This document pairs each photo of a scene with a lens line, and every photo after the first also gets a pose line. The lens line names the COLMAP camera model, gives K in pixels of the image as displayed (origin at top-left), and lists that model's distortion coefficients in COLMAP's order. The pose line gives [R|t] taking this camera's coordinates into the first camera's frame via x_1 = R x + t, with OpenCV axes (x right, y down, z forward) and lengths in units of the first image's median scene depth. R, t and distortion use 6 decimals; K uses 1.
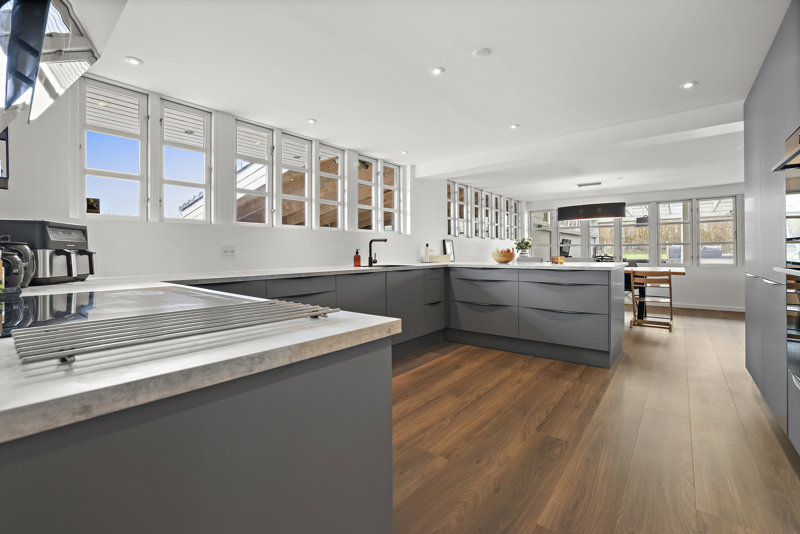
lens RADIAL K [[349.0, 0, 403.2], [0, 349.0, 255.0], [0, 0, 1]] dist [-0.026873, 0.002821]
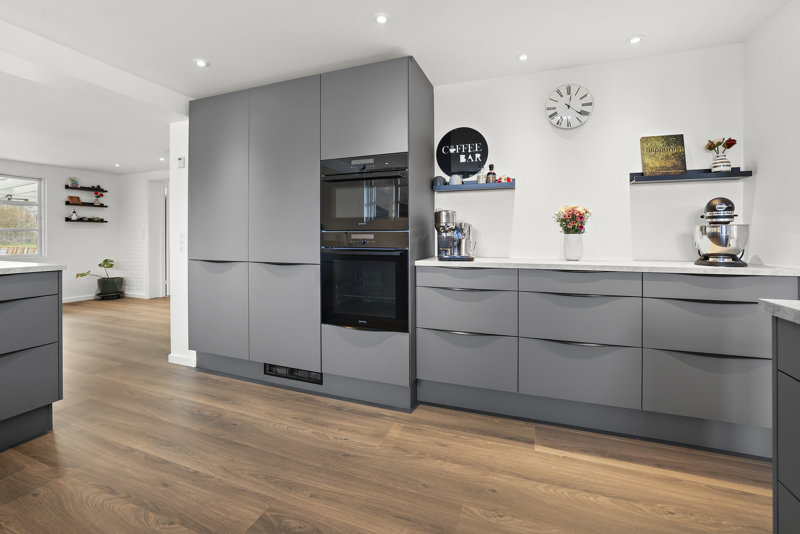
lens RADIAL K [[349.0, 0, 395.4], [0, 349.0, 244.1], [0, 0, 1]] dist [-0.026873, 0.002821]
pose [[-0.306312, -0.000860, 0.951931, -0.226713], [0.010693, 0.999933, 0.004344, -0.000882], [-0.951871, 0.011510, -0.306283, 0.807394]]
